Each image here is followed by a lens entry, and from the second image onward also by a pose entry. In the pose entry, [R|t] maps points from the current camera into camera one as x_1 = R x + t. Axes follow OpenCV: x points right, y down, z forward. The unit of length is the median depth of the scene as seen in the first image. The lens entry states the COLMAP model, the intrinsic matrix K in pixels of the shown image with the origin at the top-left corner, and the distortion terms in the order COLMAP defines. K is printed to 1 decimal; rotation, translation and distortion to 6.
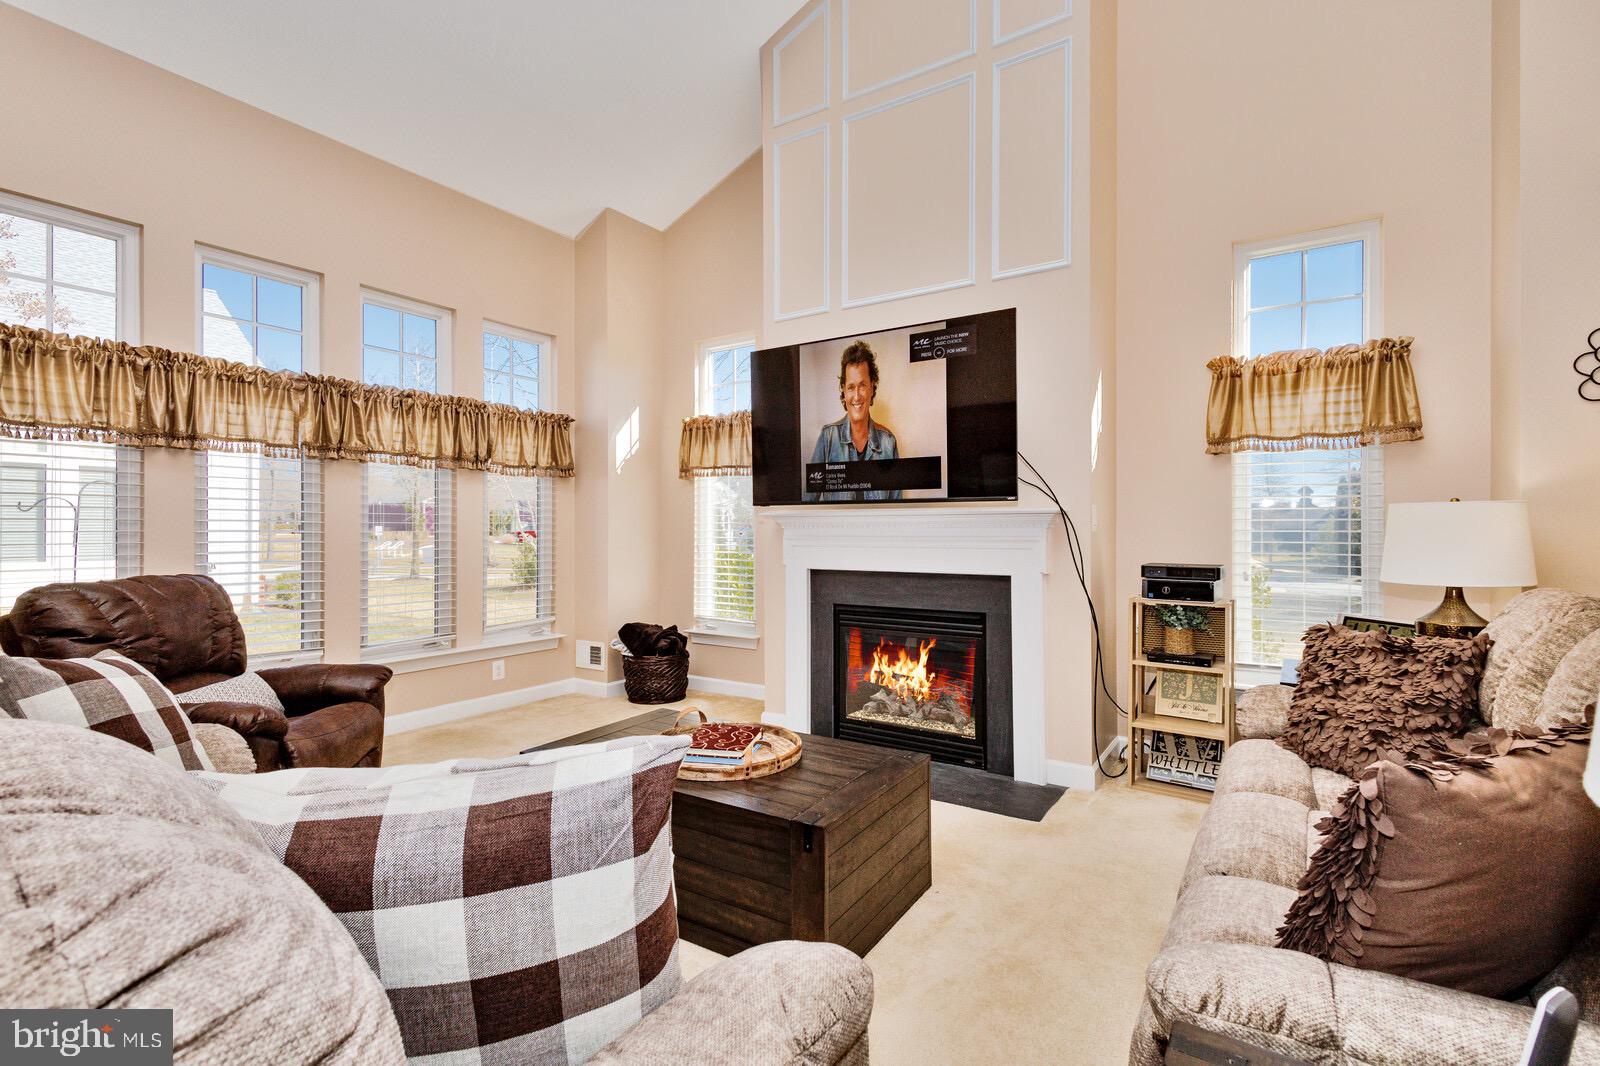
lens RADIAL K [[729.1, 0, 746.3], [0, 729.1, 530.1], [0, 0, 1]] dist [0.000568, 0.000069]
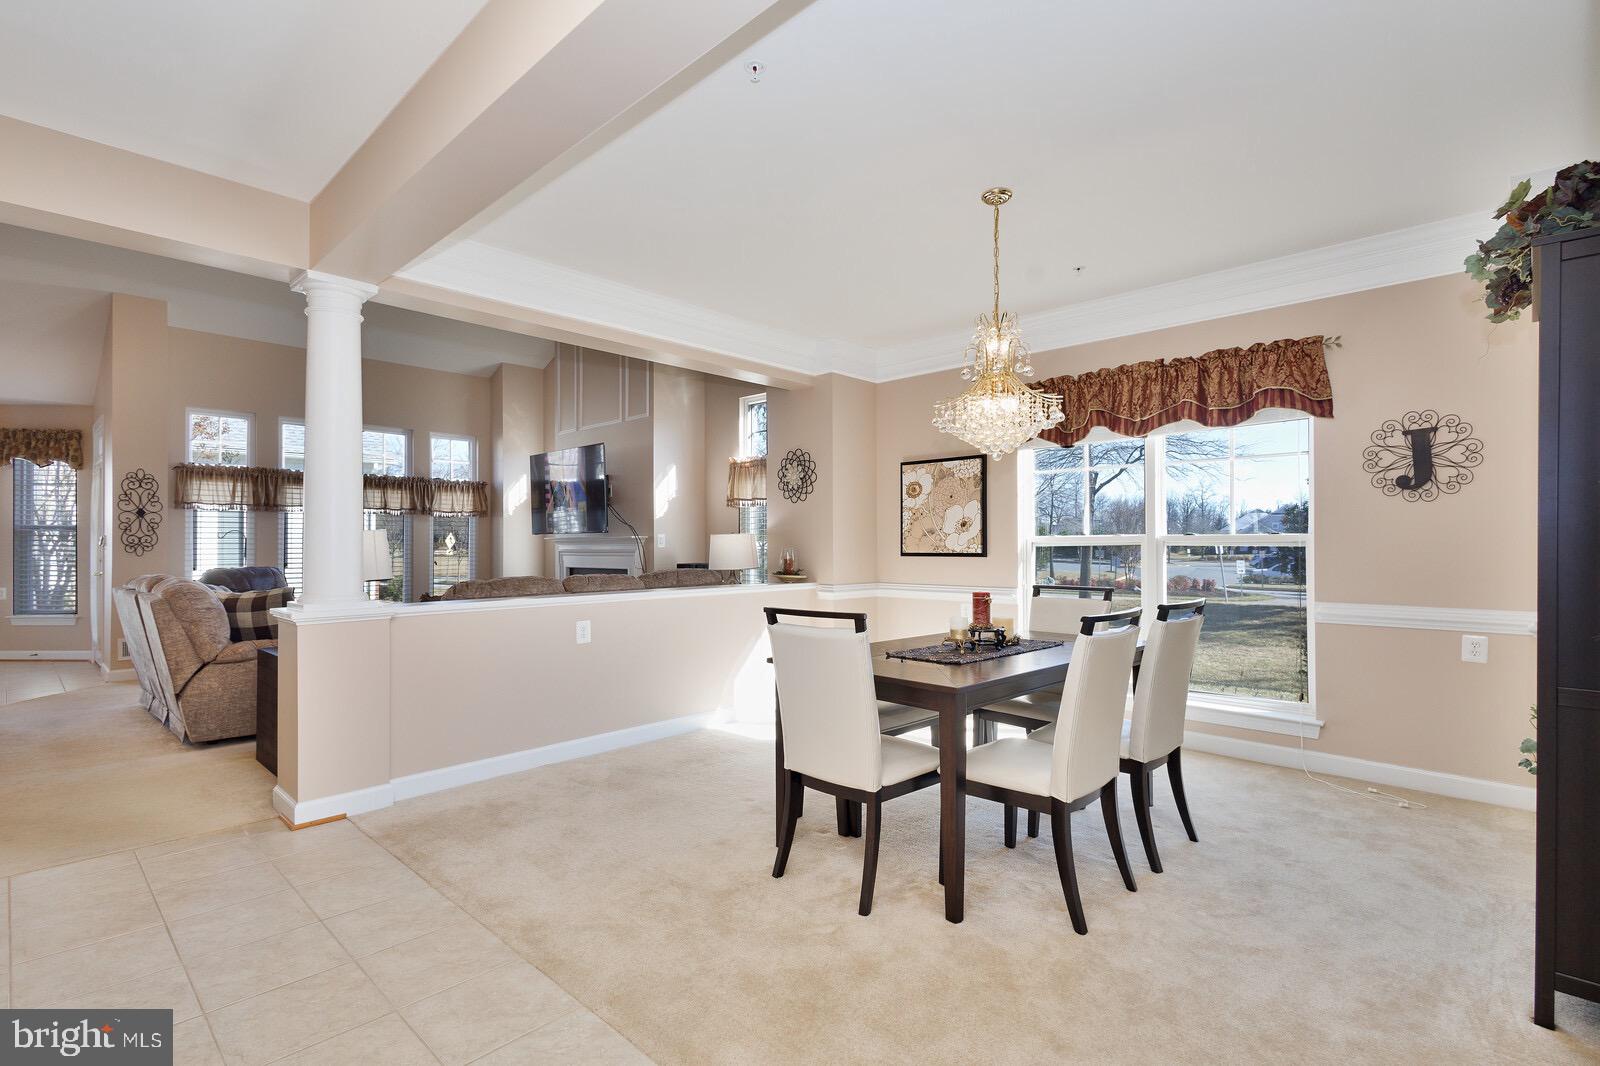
lens RADIAL K [[769.4, 0, 811.2], [0, 769.4, 526.8], [0, 0, 1]] dist [-0.001376, 0.000180]
pose [[0.987245, -0.007501, -0.159030, 1.032473], [0.004131, 0.999760, -0.021512, -0.003973], [0.159153, 0.020580, 0.987039, -0.897219]]
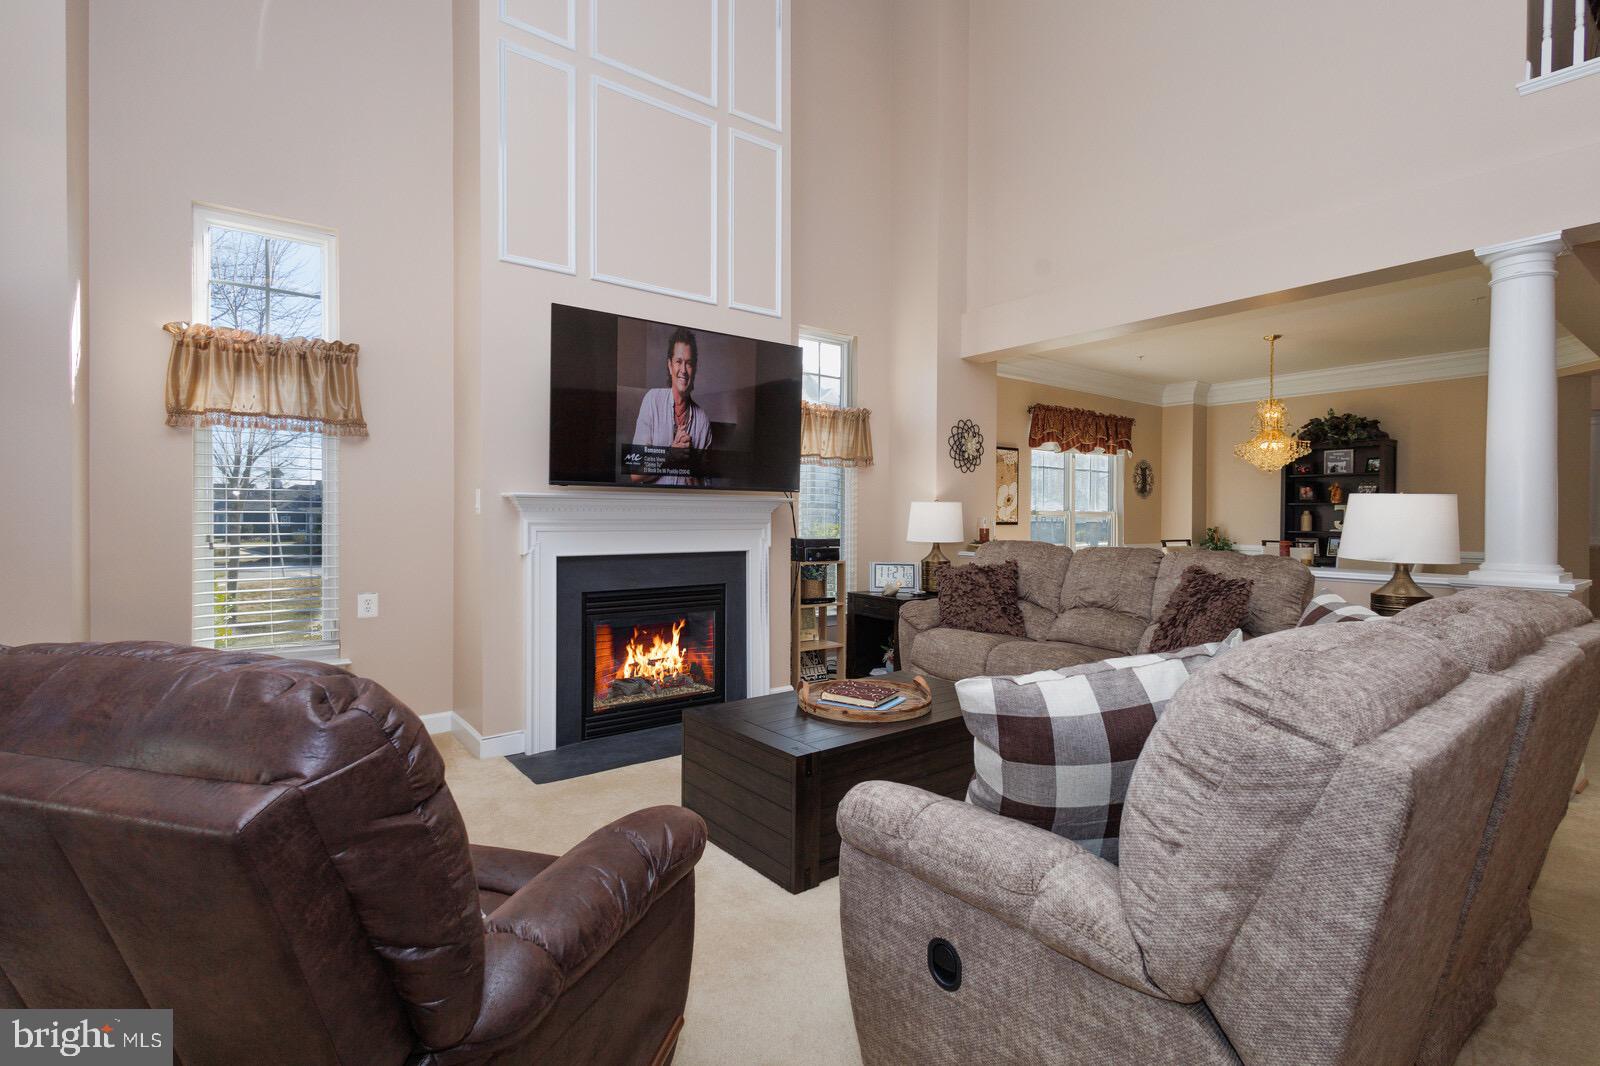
lens RADIAL K [[769.4, 0, 811.2], [0, 769.4, 526.8], [0, 0, 1]] dist [-0.001376, 0.000180]
pose [[0.281046, -0.009823, 0.959644, -0.814926], [-0.000541, 0.999946, 0.010394, 0.007111], [-0.959694, -0.003441, 0.281025, 0.480883]]
